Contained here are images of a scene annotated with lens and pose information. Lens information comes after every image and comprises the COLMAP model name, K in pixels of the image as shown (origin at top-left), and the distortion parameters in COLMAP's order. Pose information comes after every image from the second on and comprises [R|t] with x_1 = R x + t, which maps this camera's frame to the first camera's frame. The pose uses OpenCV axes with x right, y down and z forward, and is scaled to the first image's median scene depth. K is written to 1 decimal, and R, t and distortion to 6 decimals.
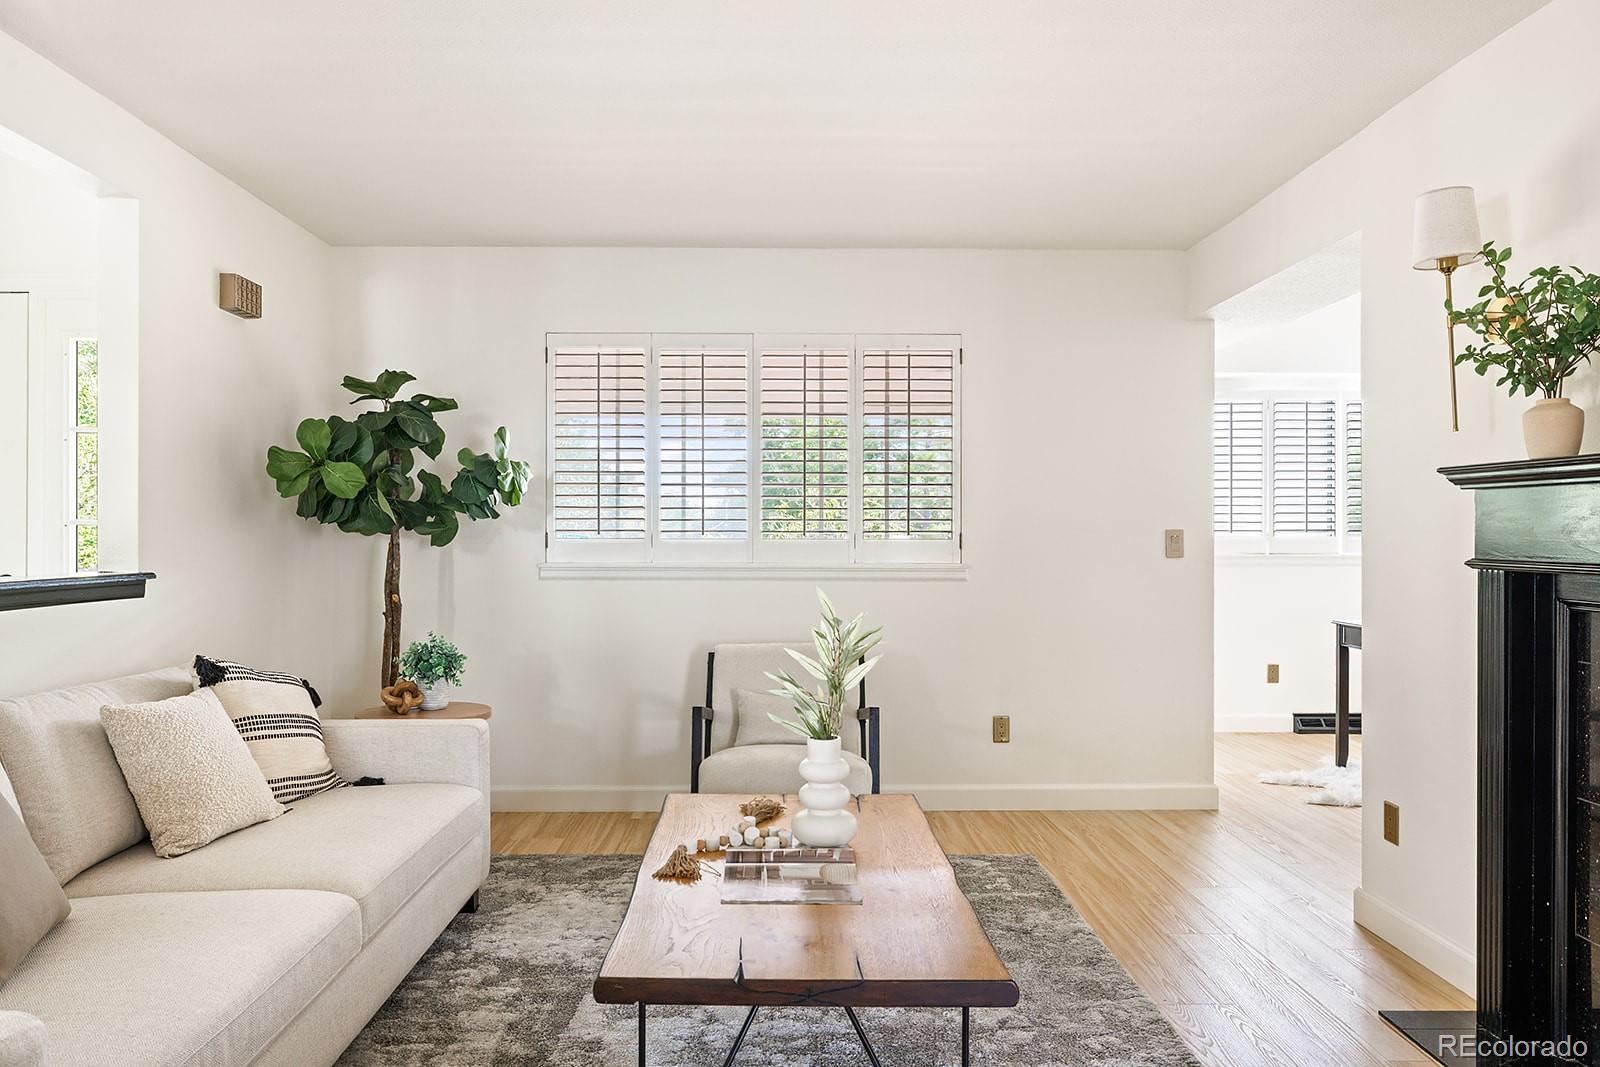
lens RADIAL K [[1103.6, 0, 777.2], [0, 1103.6, 546.0], [0, 0, 1]] dist [-0.001001, -0.000528]
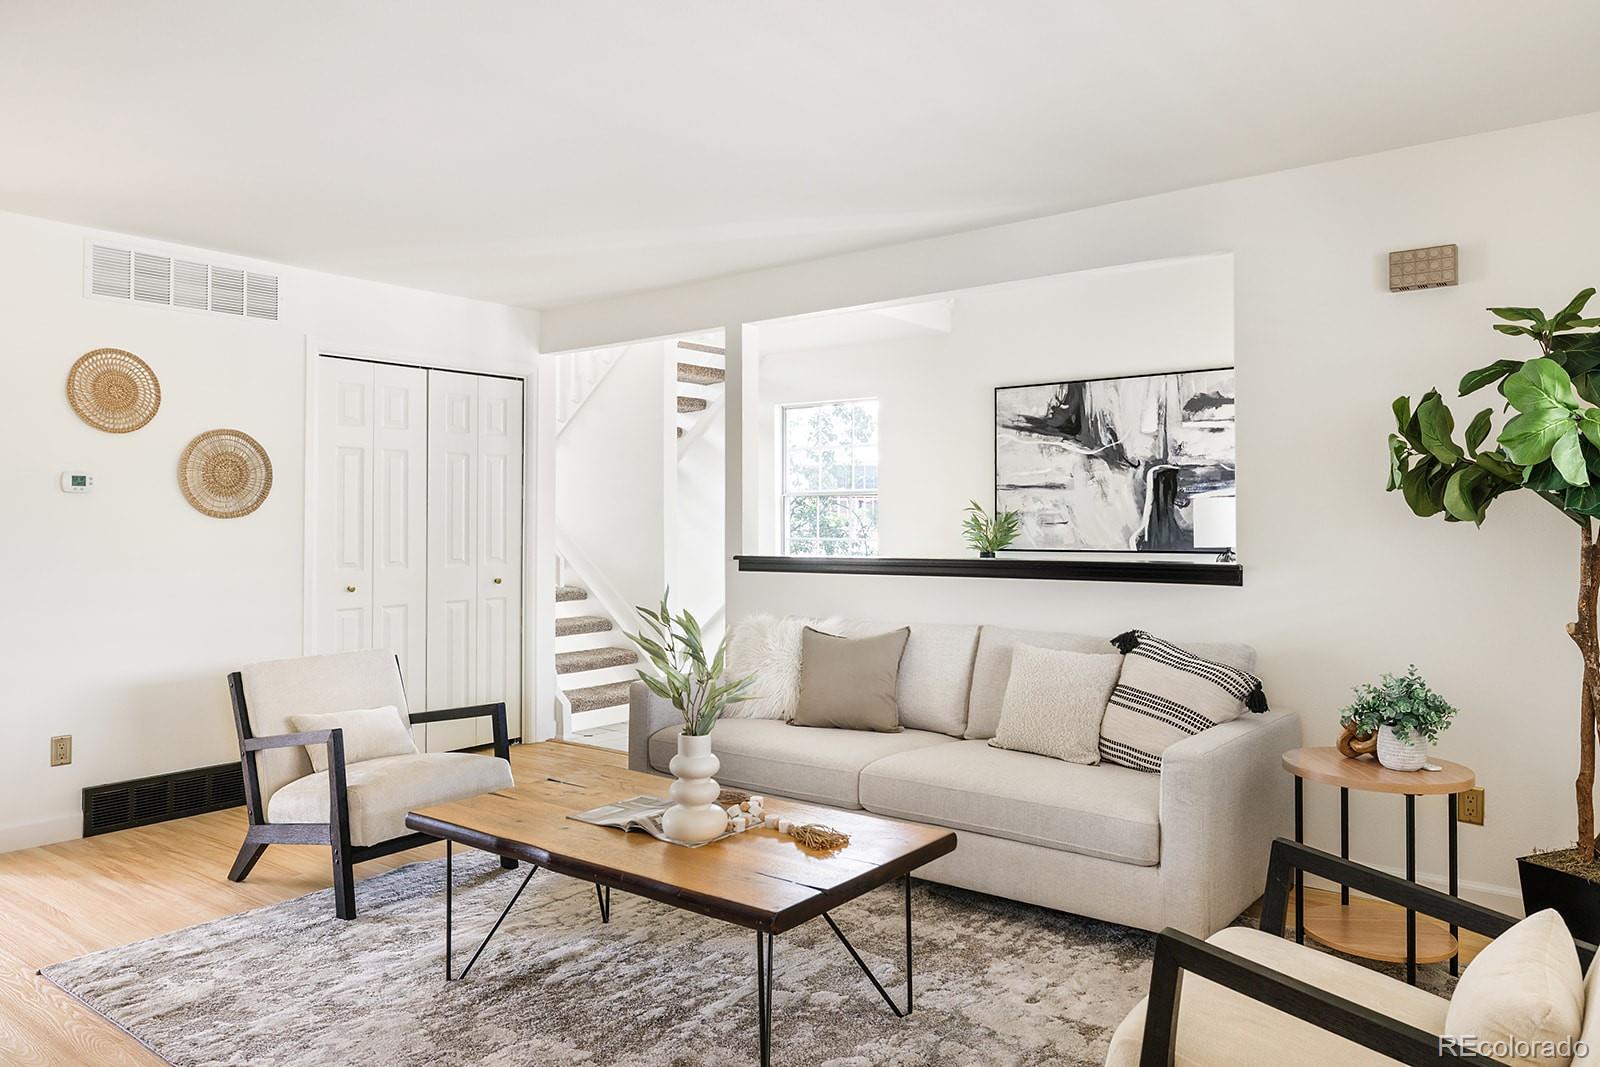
lens RADIAL K [[1077.8, 0, 806.4], [0, 1077.8, 498.8], [0, 0, 1]] dist [-0.002093, -0.002587]
pose [[-0.614285, -0.020201, -0.788825, 0.515500], [-0.008784, 0.999785, -0.018764, -0.016830], [0.789035, -0.004597, -0.614331, 1.145776]]
